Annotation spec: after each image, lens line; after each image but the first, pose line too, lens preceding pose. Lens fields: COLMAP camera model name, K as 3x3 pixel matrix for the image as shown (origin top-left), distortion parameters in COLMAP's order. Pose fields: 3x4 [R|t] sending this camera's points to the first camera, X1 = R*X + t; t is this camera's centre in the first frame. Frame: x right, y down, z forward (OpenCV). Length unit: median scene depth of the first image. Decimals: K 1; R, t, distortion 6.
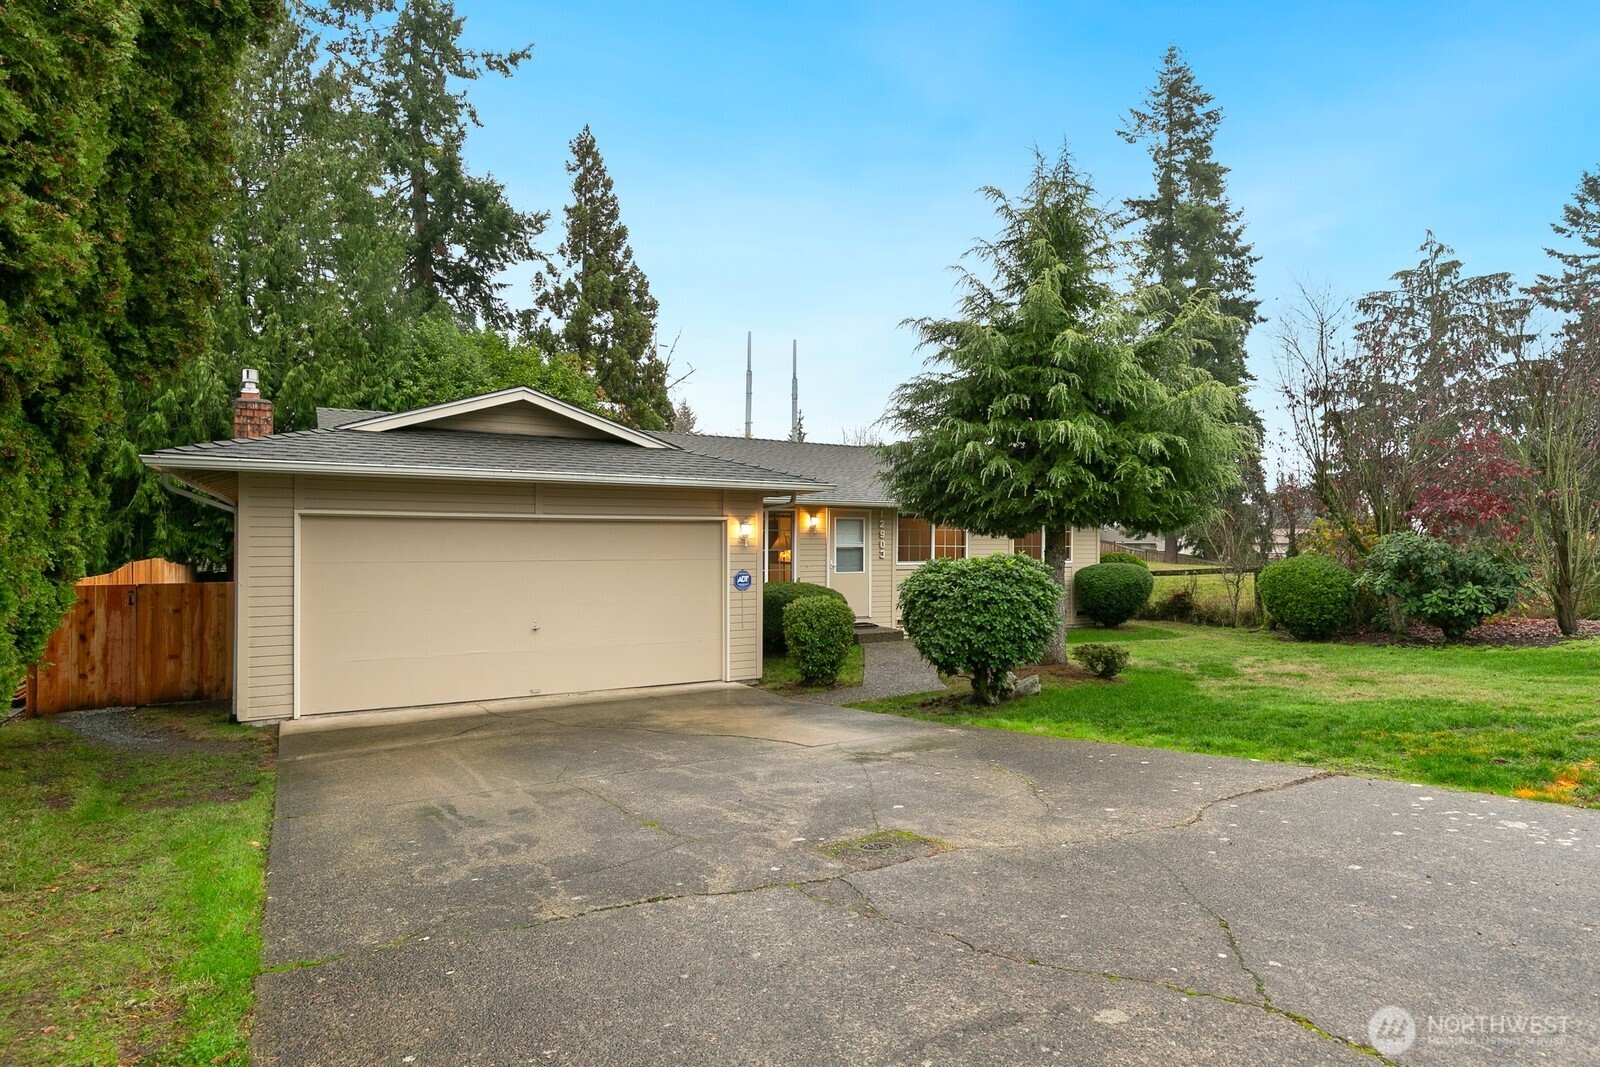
lens RADIAL K [[717.4, 0, 801.5], [0, 717.4, 537.8], [0, 0, 1]] dist [0.009558, -0.001961]
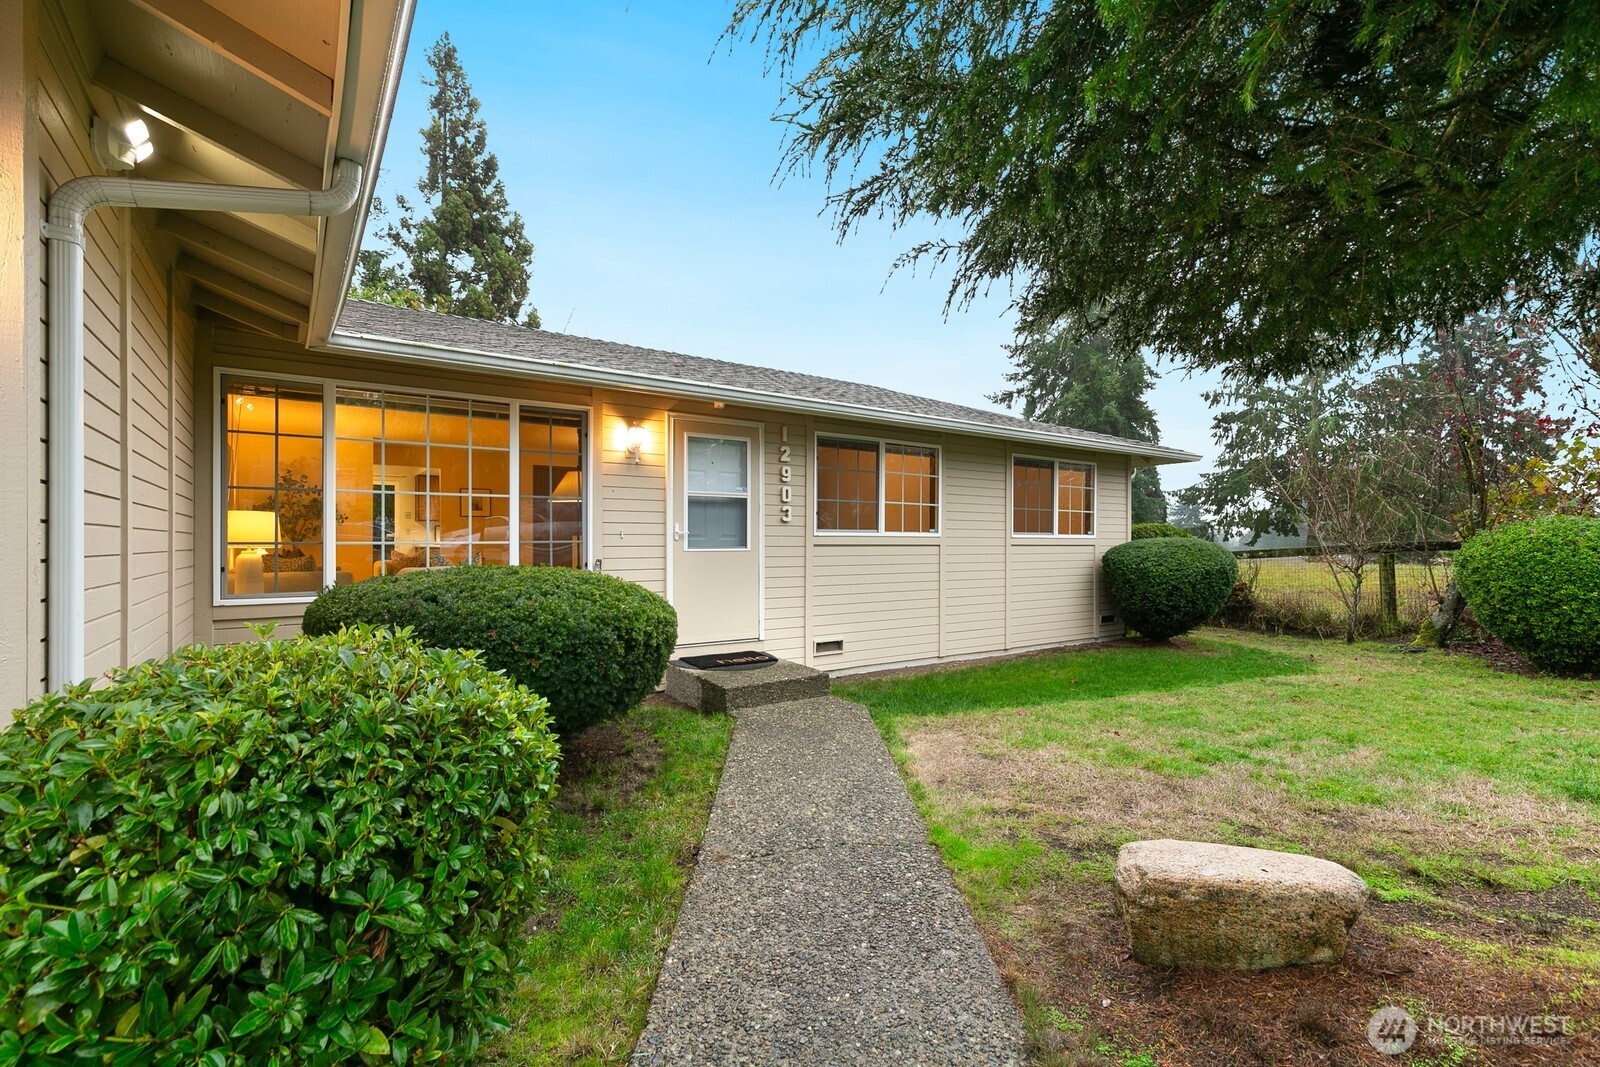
lens RADIAL K [[717.4, 0, 798.9], [0, 717.4, 537.9], [0, 0, 1]] dist [0.009558, -0.001961]
pose [[0.993867, -0.000442, 0.110579, 0.016676], [-0.000262, 0.999980, 0.006352, 0.009366], [-0.110580, -0.006342, 0.993847, 0.127288]]
